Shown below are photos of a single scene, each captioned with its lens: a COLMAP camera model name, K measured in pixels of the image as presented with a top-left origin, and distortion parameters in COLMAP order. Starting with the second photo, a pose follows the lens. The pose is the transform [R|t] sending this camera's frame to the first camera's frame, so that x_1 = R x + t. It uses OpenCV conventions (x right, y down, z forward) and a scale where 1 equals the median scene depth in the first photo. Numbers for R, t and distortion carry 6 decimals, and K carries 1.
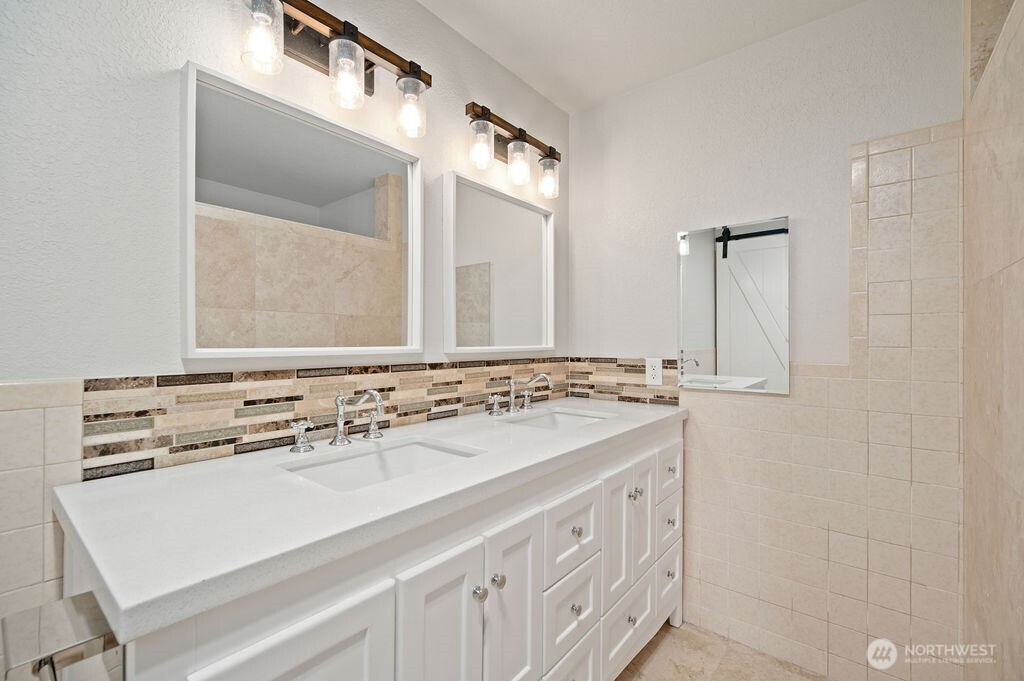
lens RADIAL K [[443.3, 0, 507.3], [0, 443.3, 339.7], [0, 0, 1]] dist [0.001472, -0.000247]
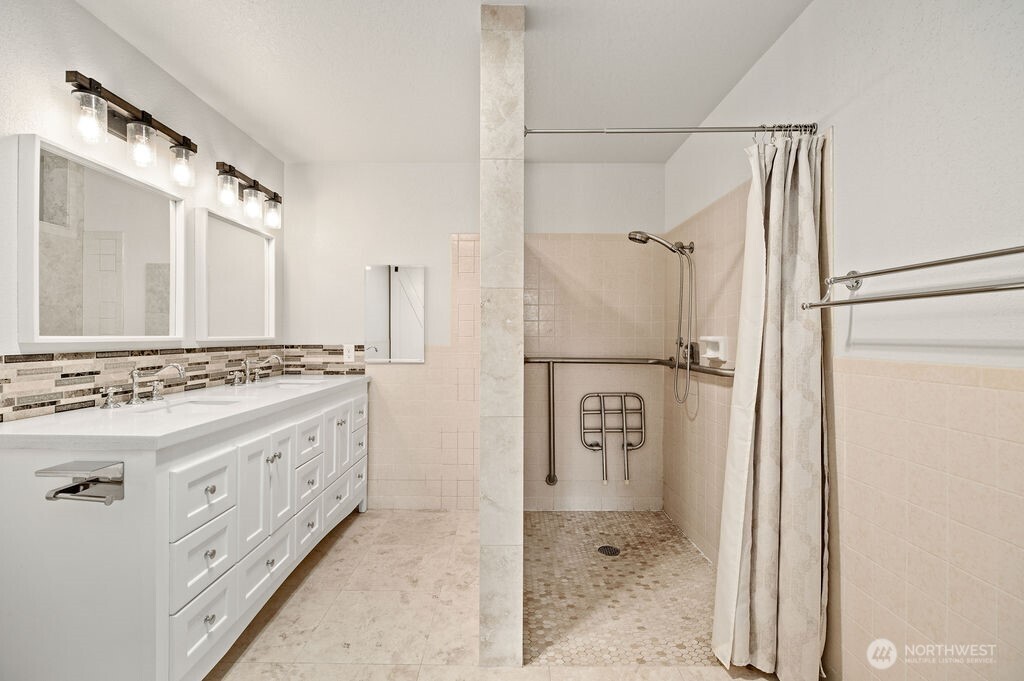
lens RADIAL K [[443.3, 0, 507.3], [0, 443.3, 339.7], [0, 0, 1]] dist [0.001472, -0.000247]
pose [[0.770978, -0.003938, 0.636850, -0.279268], [-0.005724, 0.999898, 0.013112, 0.002803], [-0.636836, -0.013754, 0.770876, -0.660632]]
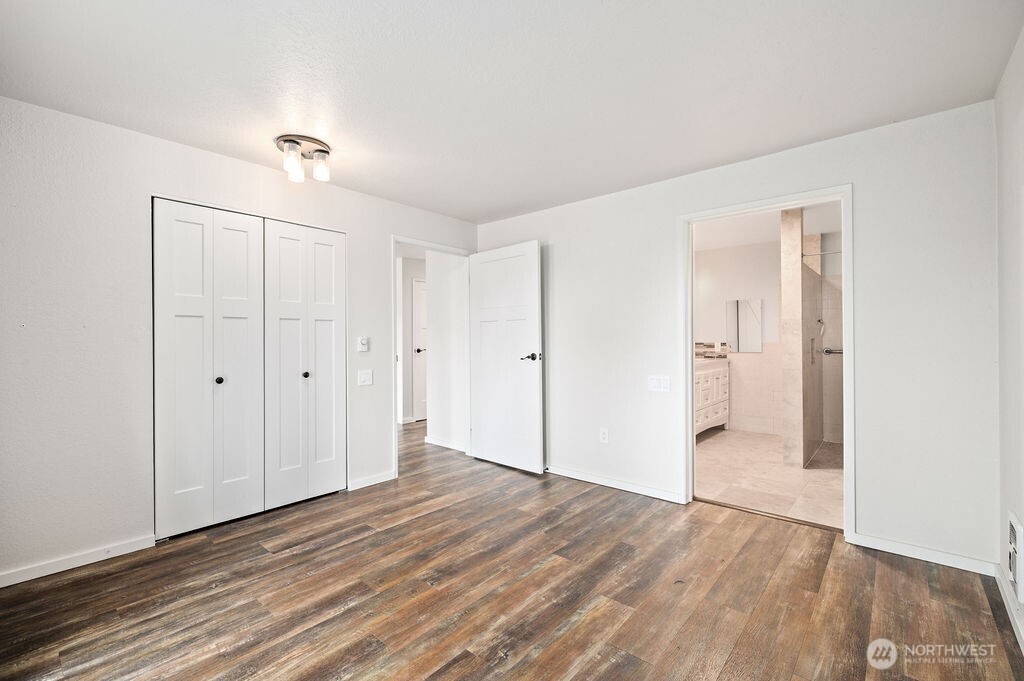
lens RADIAL K [[443.3, 0, 507.3], [0, 443.3, 339.7], [0, 0, 1]] dist [0.001472, -0.000247]
pose [[0.999317, -0.012104, -0.034919, -1.230796], [0.012317, 0.999907, 0.005894, -0.015136], [0.034844, -0.006320, 0.999373, -2.548179]]
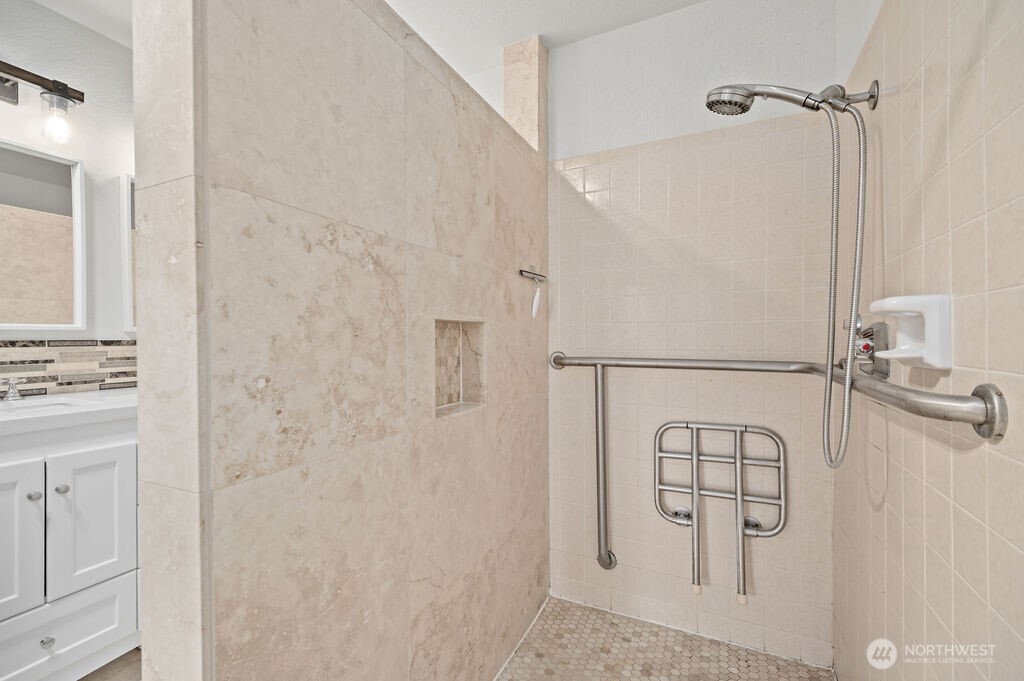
lens RADIAL K [[442.7, 0, 501.9], [0, 442.7, 342.0], [0, 0, 1]] dist [-0.001091, -0.000288]
pose [[0.972724, -0.008880, 0.231794, 0.567931], [0.005667, 0.999878, 0.014524, 0.046467], [-0.231894, -0.012814, 0.972657, -0.362035]]
